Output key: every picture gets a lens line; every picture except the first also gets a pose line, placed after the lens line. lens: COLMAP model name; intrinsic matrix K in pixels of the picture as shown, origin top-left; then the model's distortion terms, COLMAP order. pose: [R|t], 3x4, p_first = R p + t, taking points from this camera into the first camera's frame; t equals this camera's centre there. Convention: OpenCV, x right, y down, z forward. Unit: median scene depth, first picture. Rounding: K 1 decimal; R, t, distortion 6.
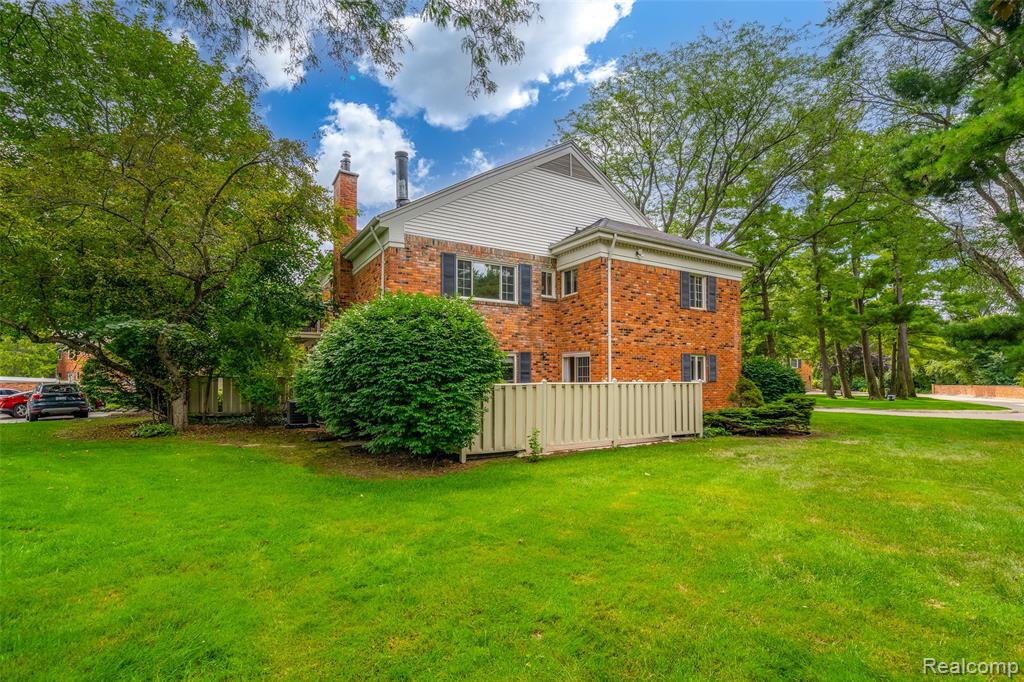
lens RADIAL K [[475.0, 0, 511.1], [0, 475.0, 372.8], [0, 0, 1]] dist [-0.000394, -0.000035]
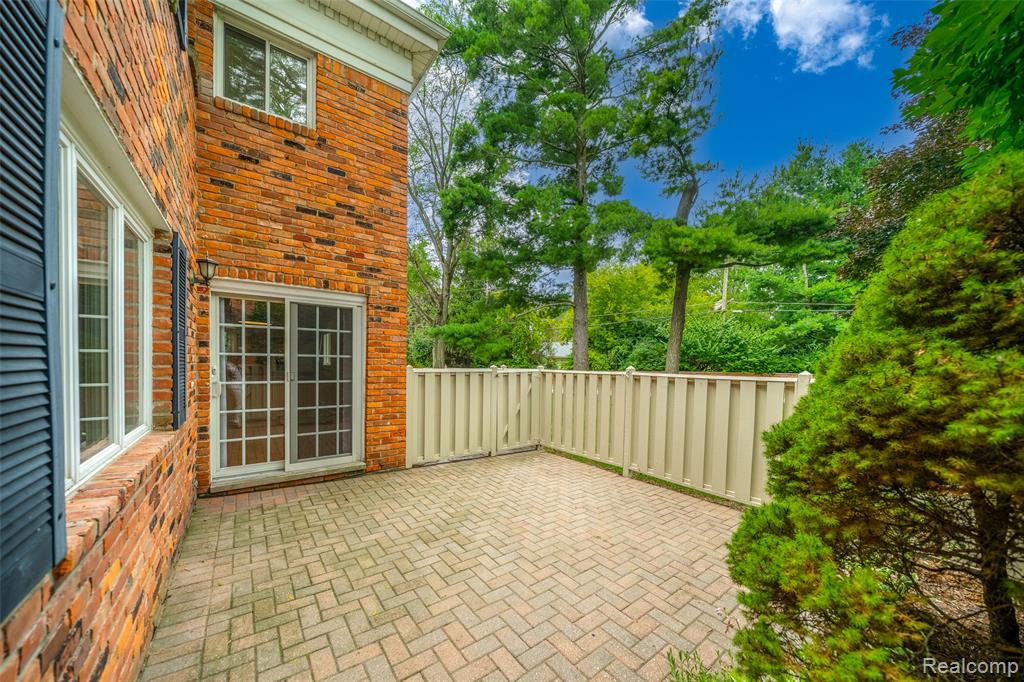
lens RADIAL K [[362.1, 0, 512.5], [0, 362.1, 370.0], [0, 0, 1]] dist [0.000011, 0.000015]
pose [[-0.093379, -0.016458, 0.995495, -0.159014], [-0.032934, 0.999367, 0.013433, 0.010212], [-0.995086, -0.031531, -0.093862, 0.883154]]
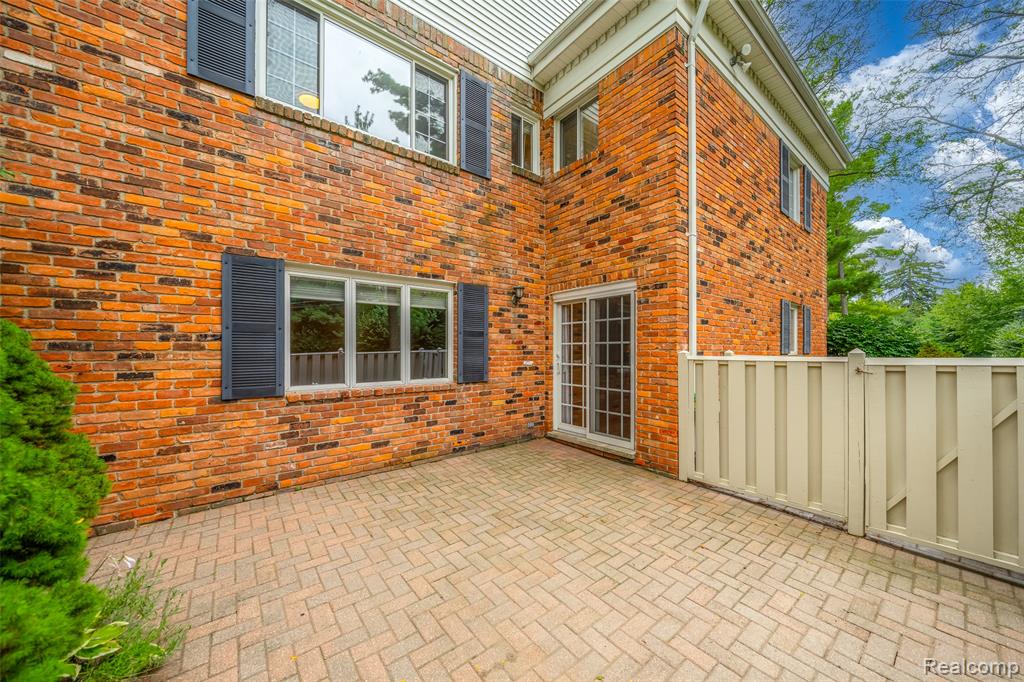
lens RADIAL K [[353.2, 0, 512.9], [0, 353.2, 345.2], [0, 0, 1]] dist [0.000536, 0.000030]
pose [[0.992614, 0.003911, 0.121249, 0.026717], [-0.004738, 0.999967, 0.006533, 0.008389], [-0.121219, -0.007059, 0.992601, 0.703185]]
